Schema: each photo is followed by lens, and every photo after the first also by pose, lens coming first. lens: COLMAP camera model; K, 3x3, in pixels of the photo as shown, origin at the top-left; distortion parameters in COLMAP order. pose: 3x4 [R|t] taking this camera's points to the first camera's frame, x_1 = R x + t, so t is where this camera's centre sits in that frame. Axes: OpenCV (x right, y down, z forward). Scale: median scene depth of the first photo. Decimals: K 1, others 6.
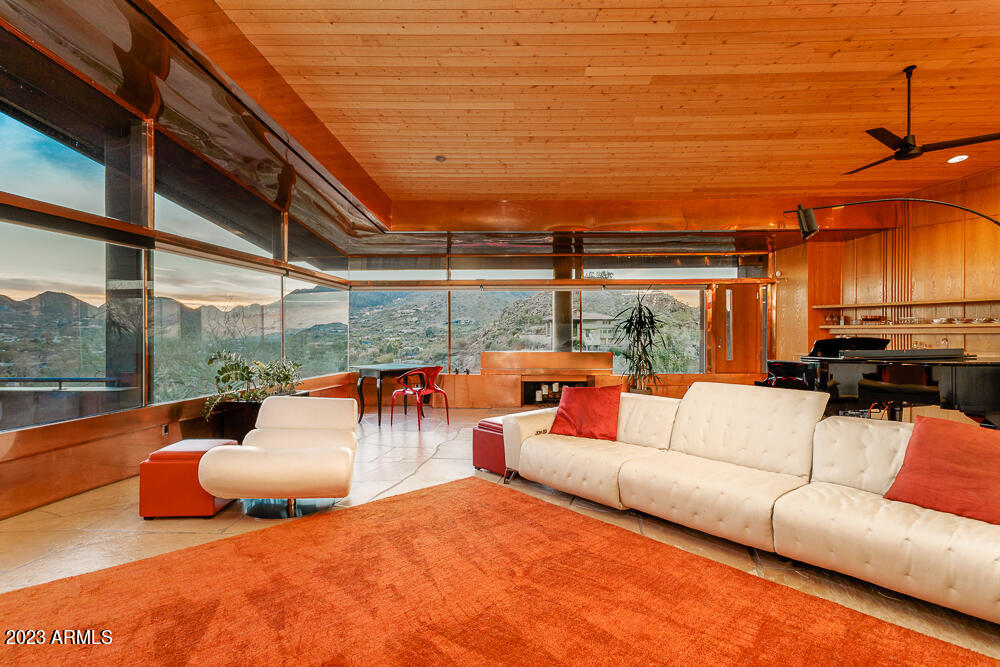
lens RADIAL K [[474.7, 0, 500.0], [0, 474.7, 333.5], [0, 0, 1]] dist [-0.000062, -0.000281]
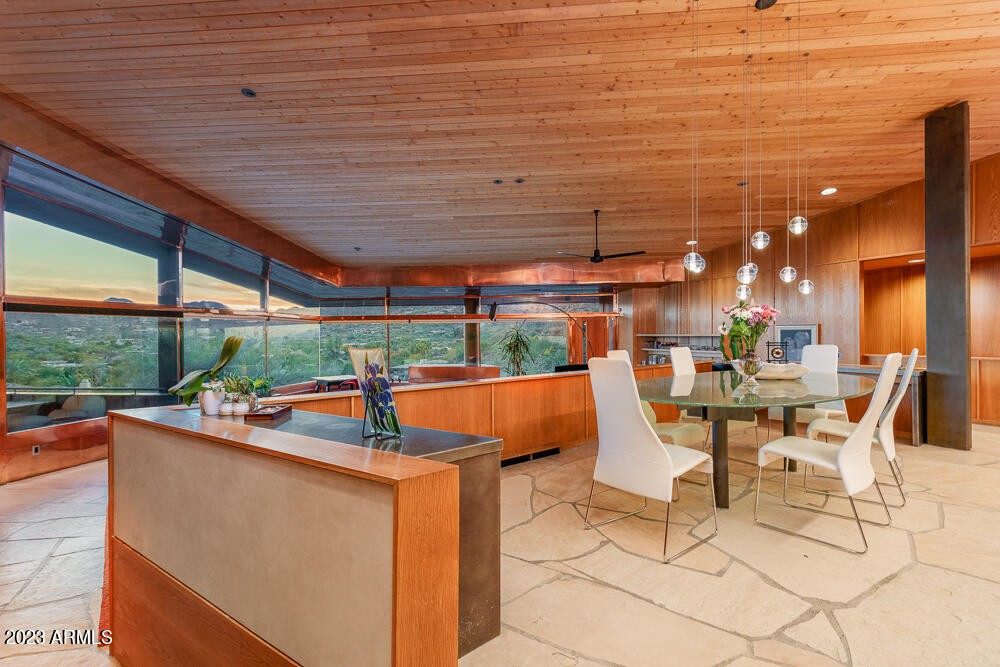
lens RADIAL K [[474.7, 0, 500.0], [0, 474.7, 333.5], [0, 0, 1]] dist [-0.000062, -0.000281]
pose [[0.997219, -0.005672, -0.074309, 0.325383], [0.005882, 0.999979, 0.002604, -0.060858], [0.074293, -0.003034, 0.997232, -0.380709]]
